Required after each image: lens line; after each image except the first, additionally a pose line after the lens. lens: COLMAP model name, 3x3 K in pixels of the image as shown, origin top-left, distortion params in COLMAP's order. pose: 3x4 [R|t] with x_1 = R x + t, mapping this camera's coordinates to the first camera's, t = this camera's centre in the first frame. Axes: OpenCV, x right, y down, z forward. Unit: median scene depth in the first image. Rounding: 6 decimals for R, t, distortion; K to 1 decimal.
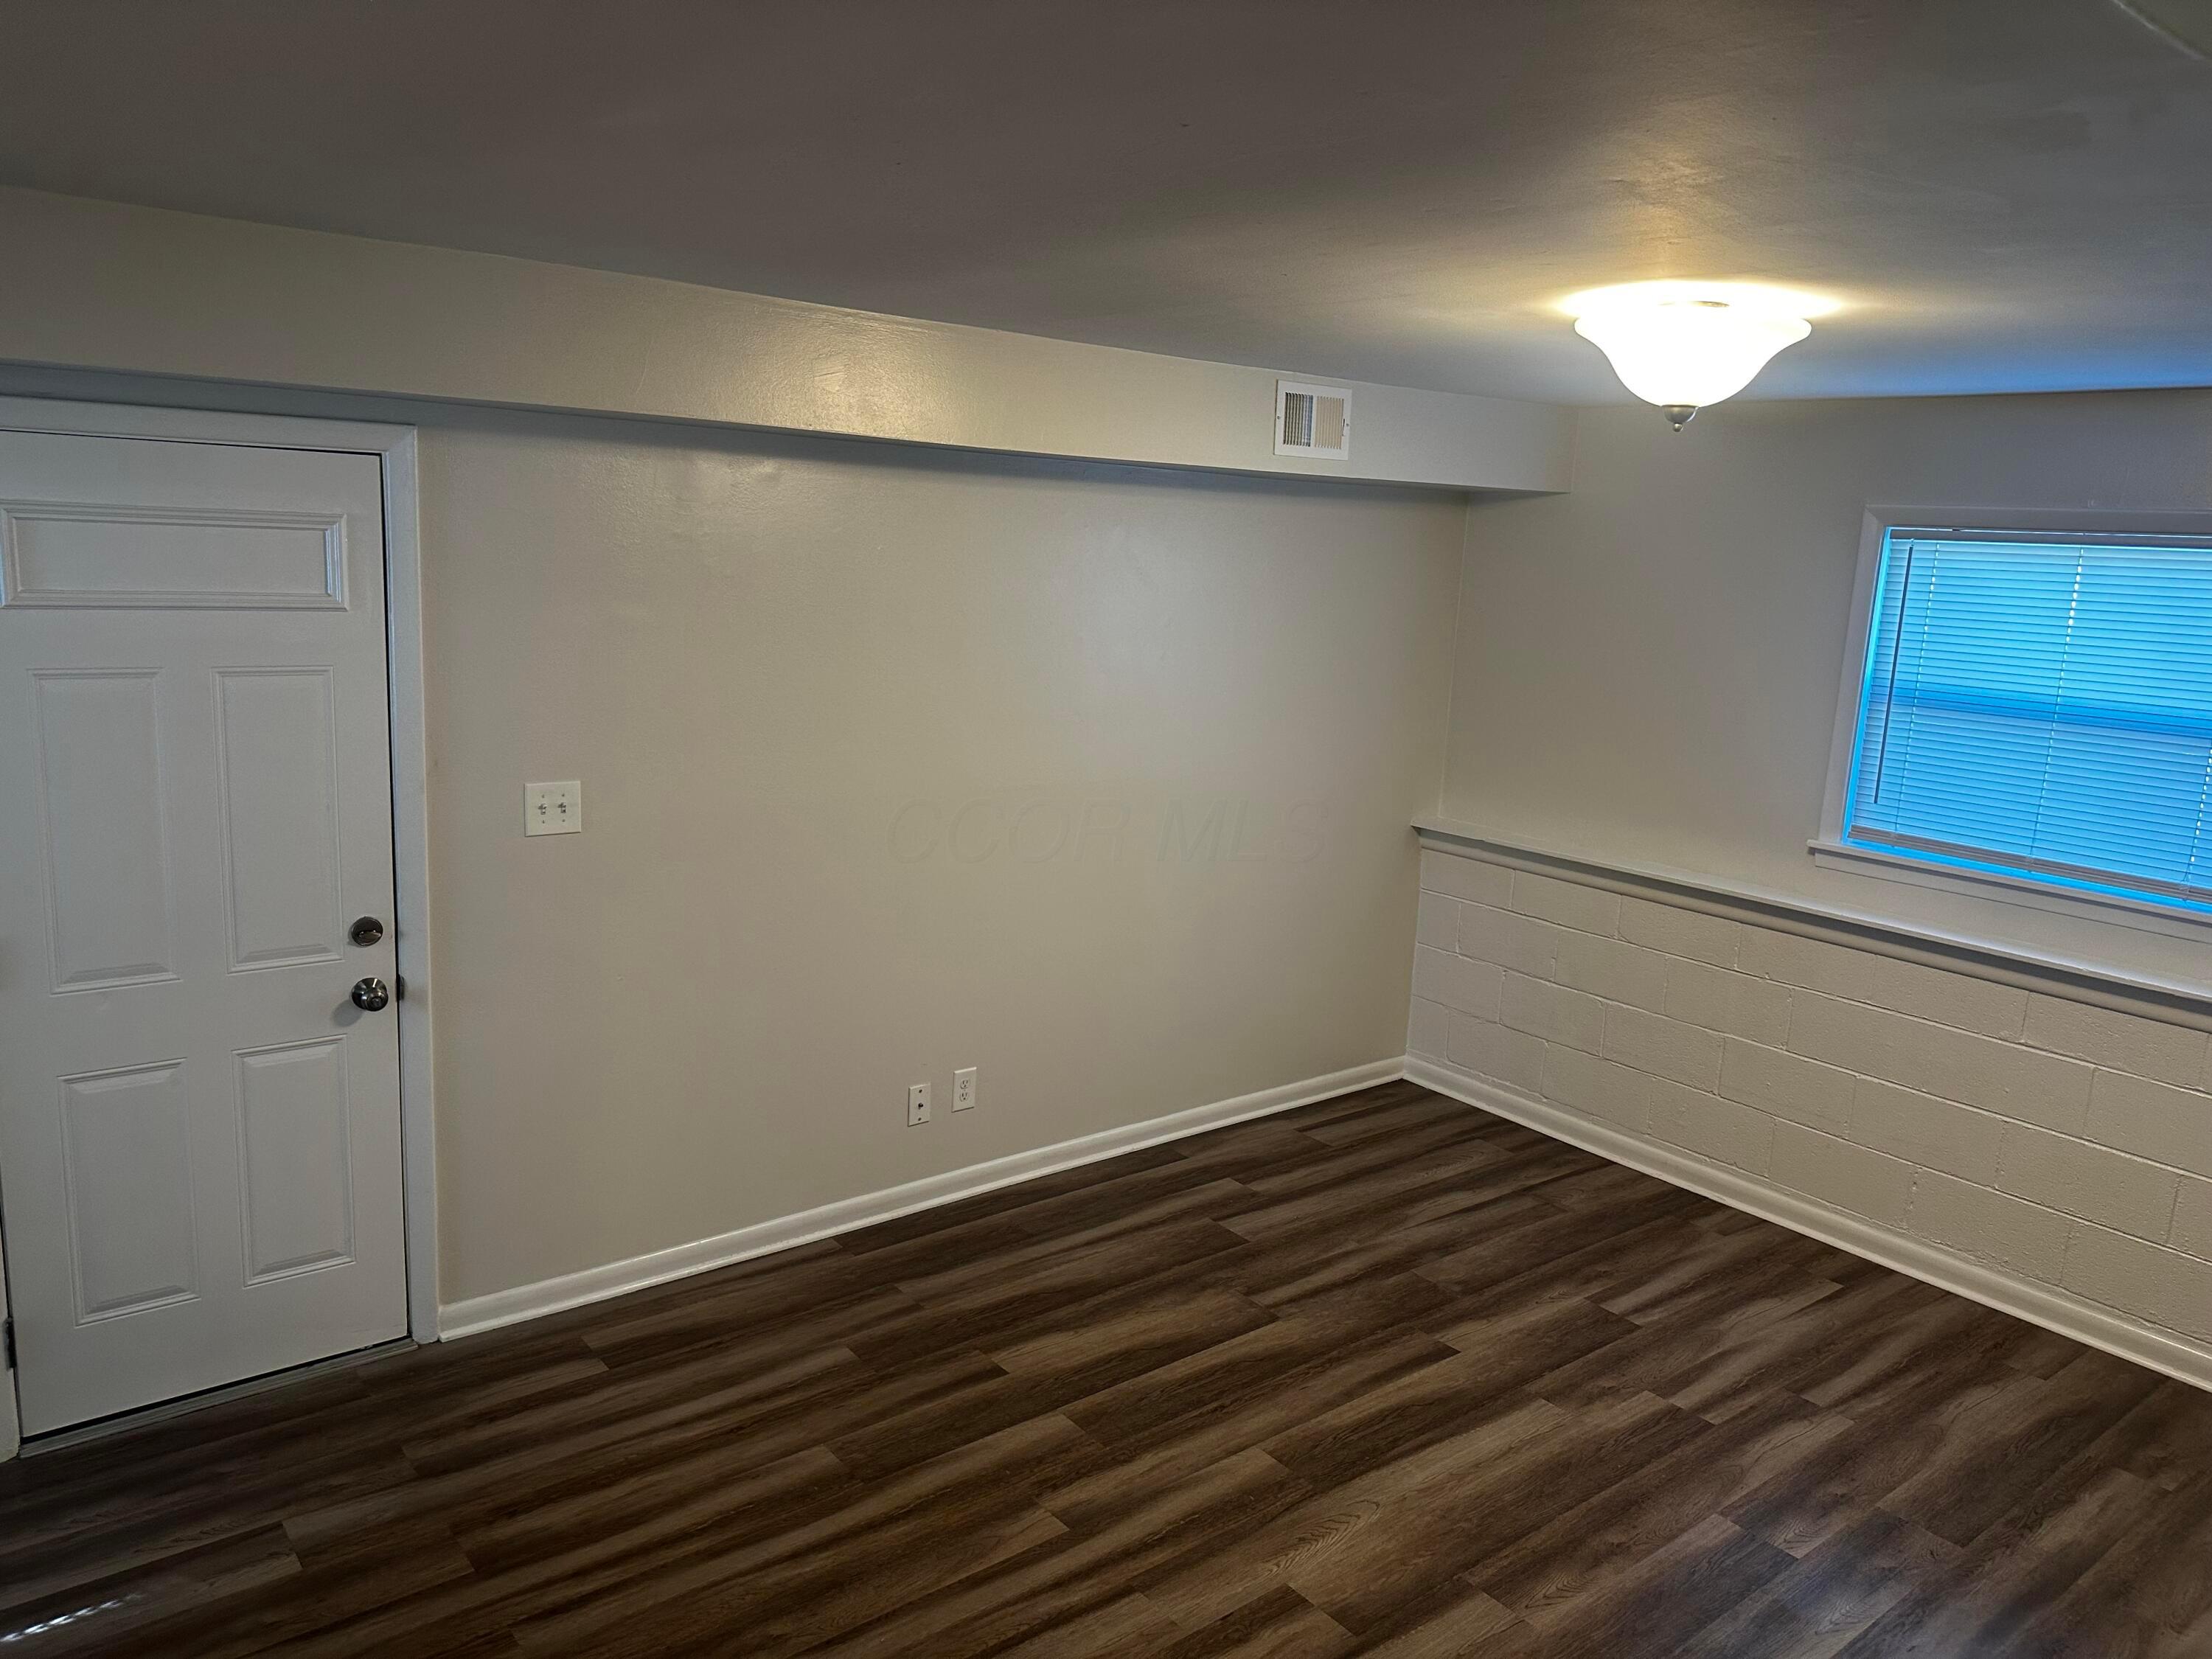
lens RADIAL K [[1539.1, 0, 1101.9], [0, 1539.1, 787.7], [0, 0, 1]] dist [-0.007505, -0.004449]
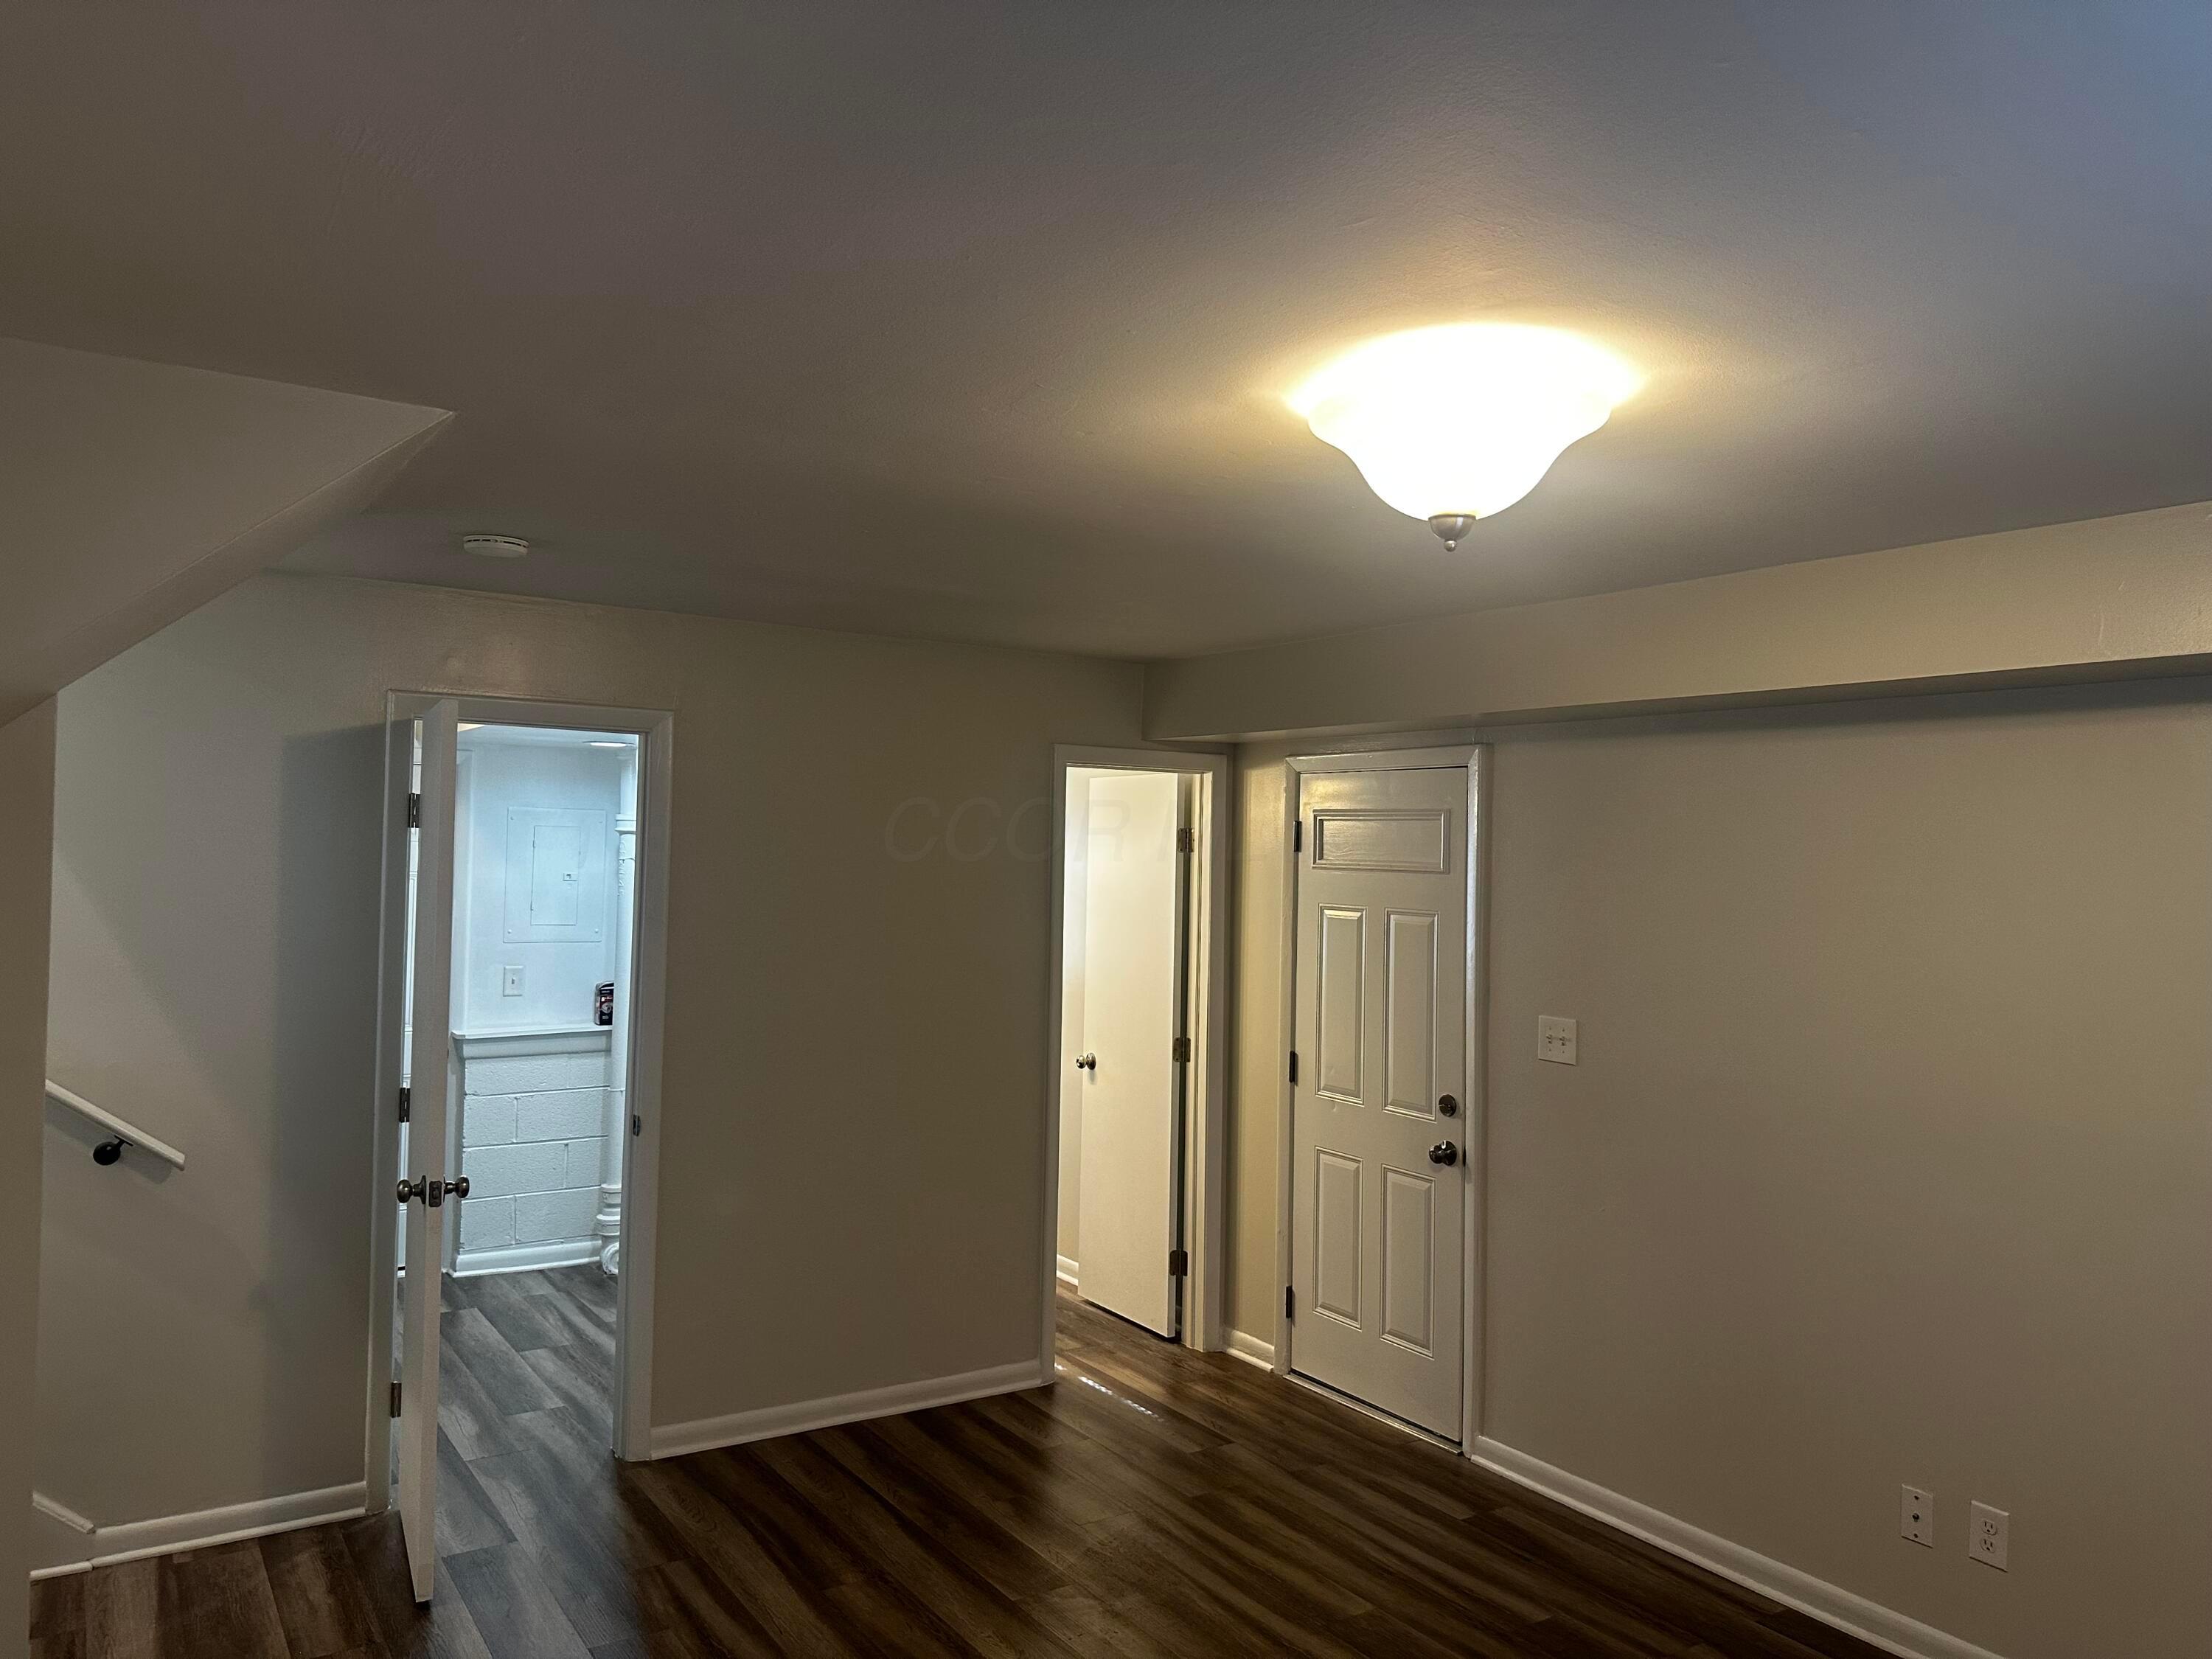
lens RADIAL K [[1548.9, 0, 1106.0], [0, 1548.9, 829.5], [0, 0, 1]] dist [0.005915, 0.002274]
pose [[-0.058512, -0.053948, -0.996828, 0.880379], [-0.195081, 0.979905, -0.041581, -0.028599], [0.979040, 0.192029, -0.067860, 0.717068]]
